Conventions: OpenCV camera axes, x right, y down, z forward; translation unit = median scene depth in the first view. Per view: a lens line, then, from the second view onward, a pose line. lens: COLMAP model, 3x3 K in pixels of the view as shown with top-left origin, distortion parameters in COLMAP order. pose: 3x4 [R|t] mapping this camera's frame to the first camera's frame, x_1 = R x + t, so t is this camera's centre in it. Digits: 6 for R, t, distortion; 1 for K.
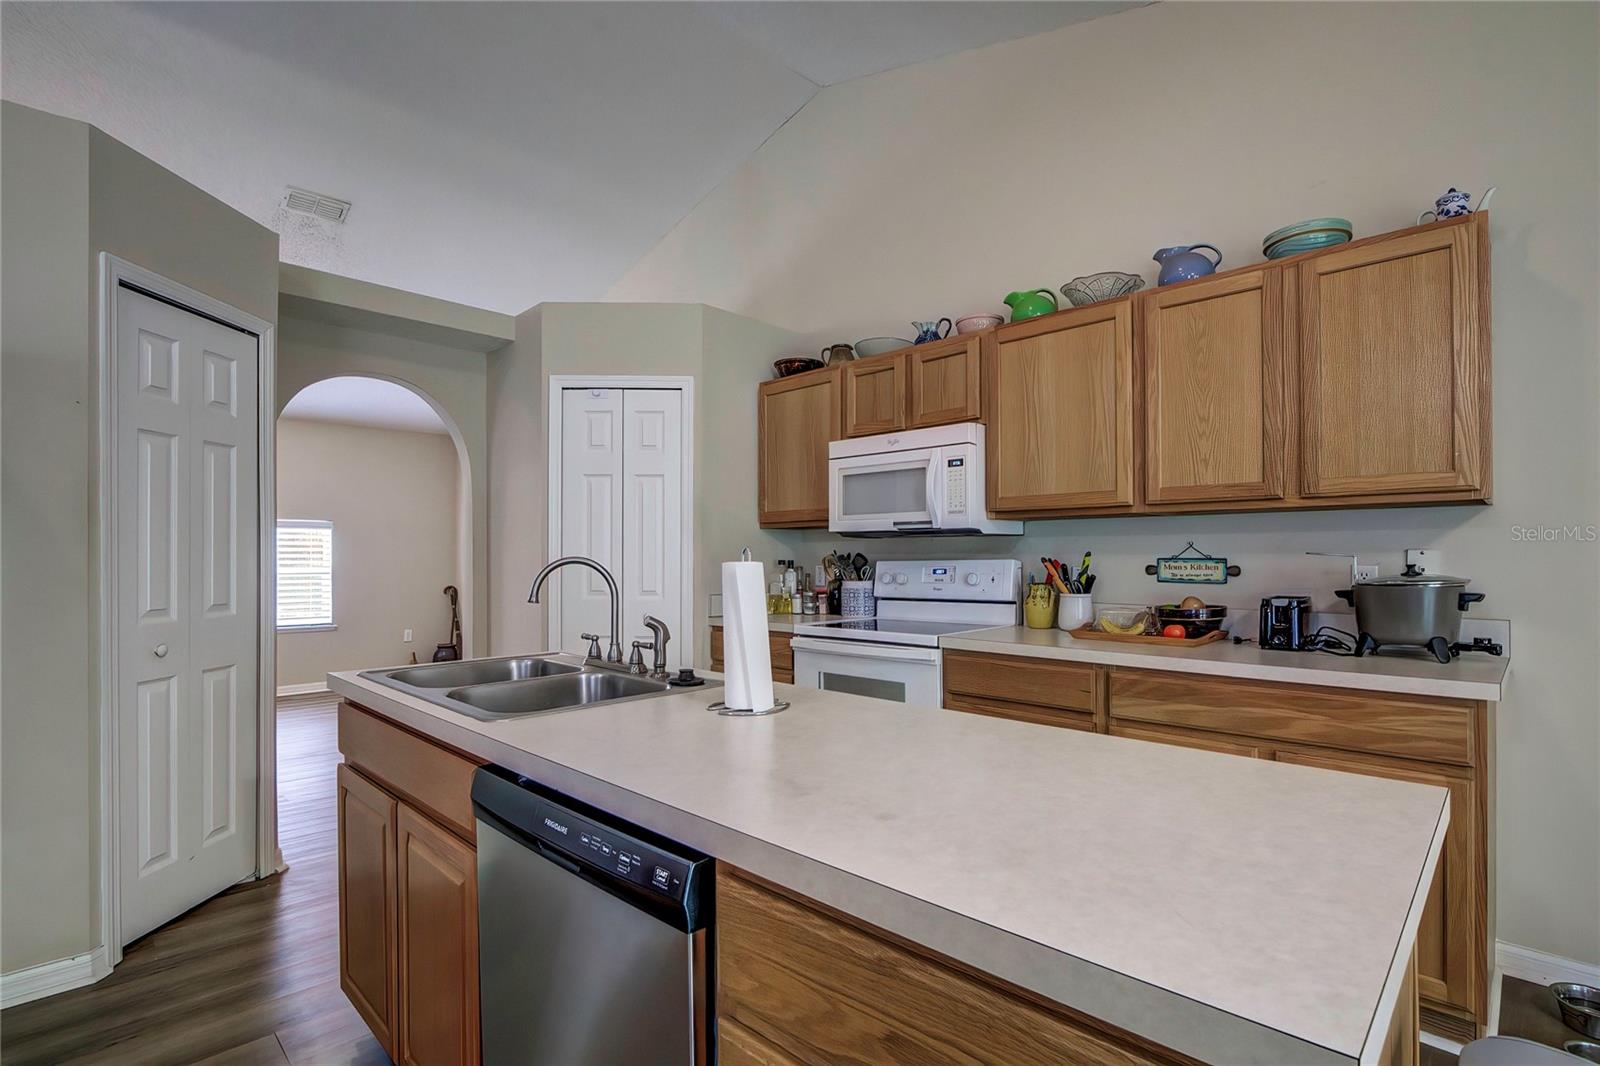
lens RADIAL K [[753.4, 0, 800.4], [0, 753.4, 553.0], [0, 0, 1]] dist [-0.001860, -0.000243]
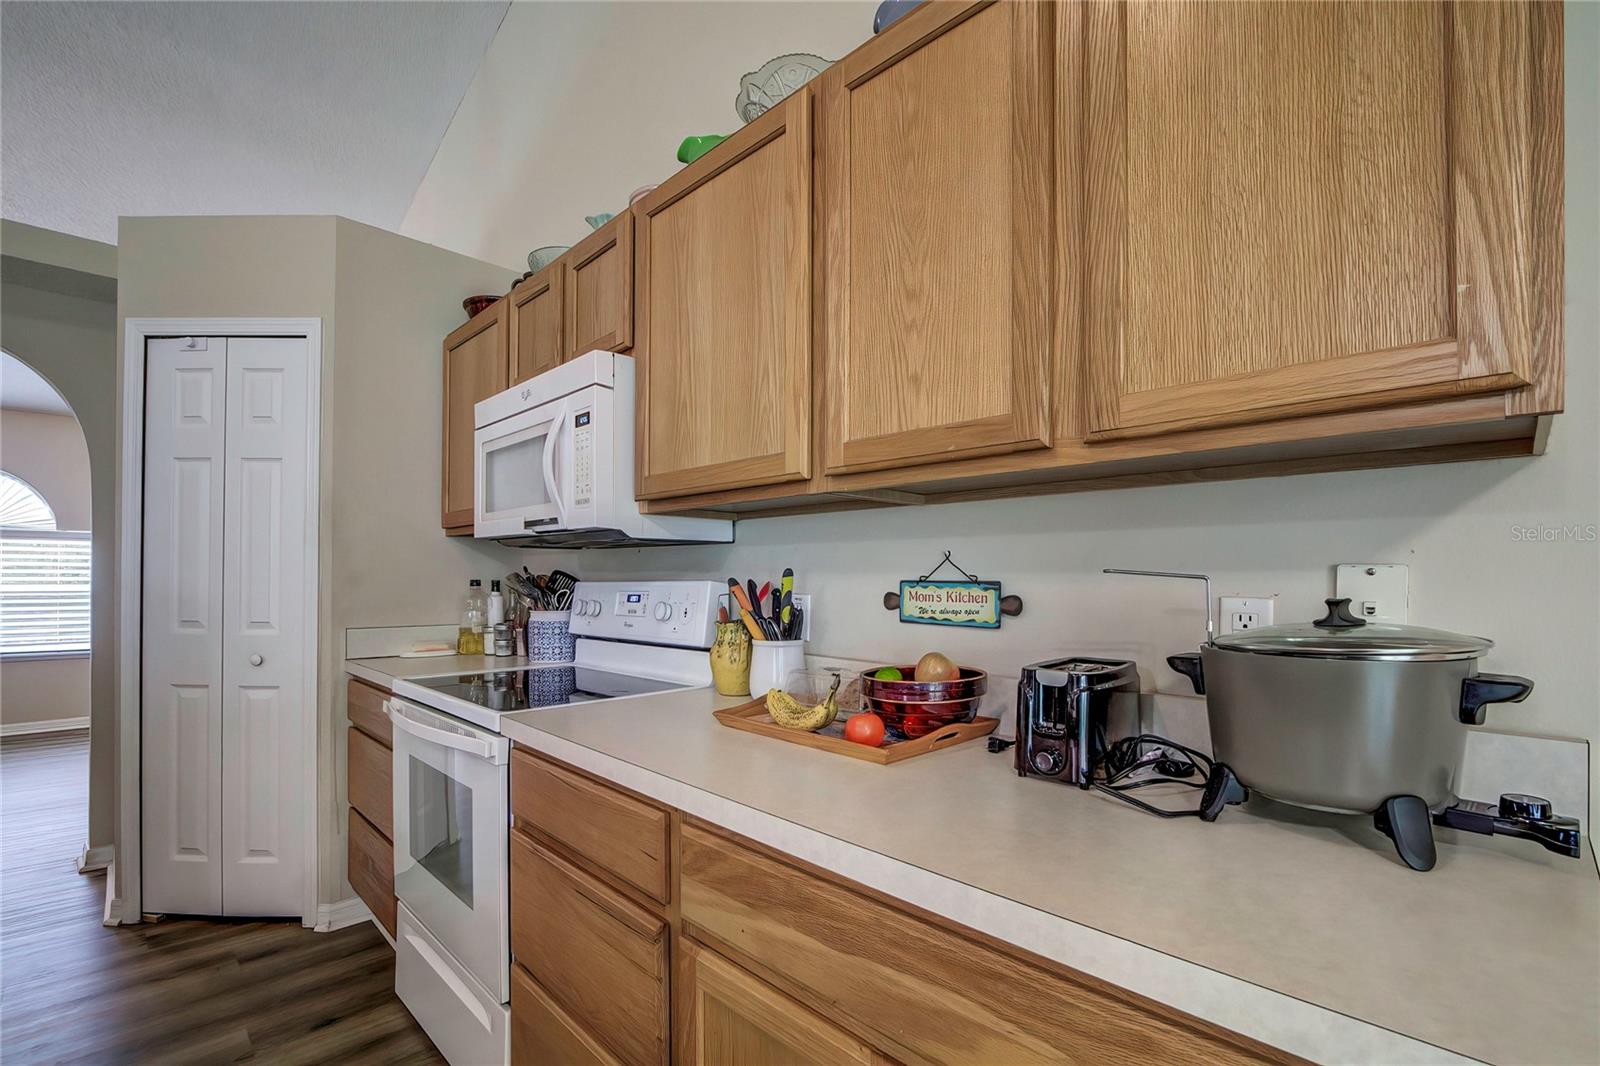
lens RADIAL K [[704.0, 0, 770.9], [0, 704.0, 575.9], [0, 0, 1]] dist [-0.009309, -0.000435]
pose [[0.999433, 0.006607, -0.033018, 0.415564], [-0.006535, 0.999976, 0.002300, 0.002975], [0.033032, -0.002083, 0.999452, 0.491365]]
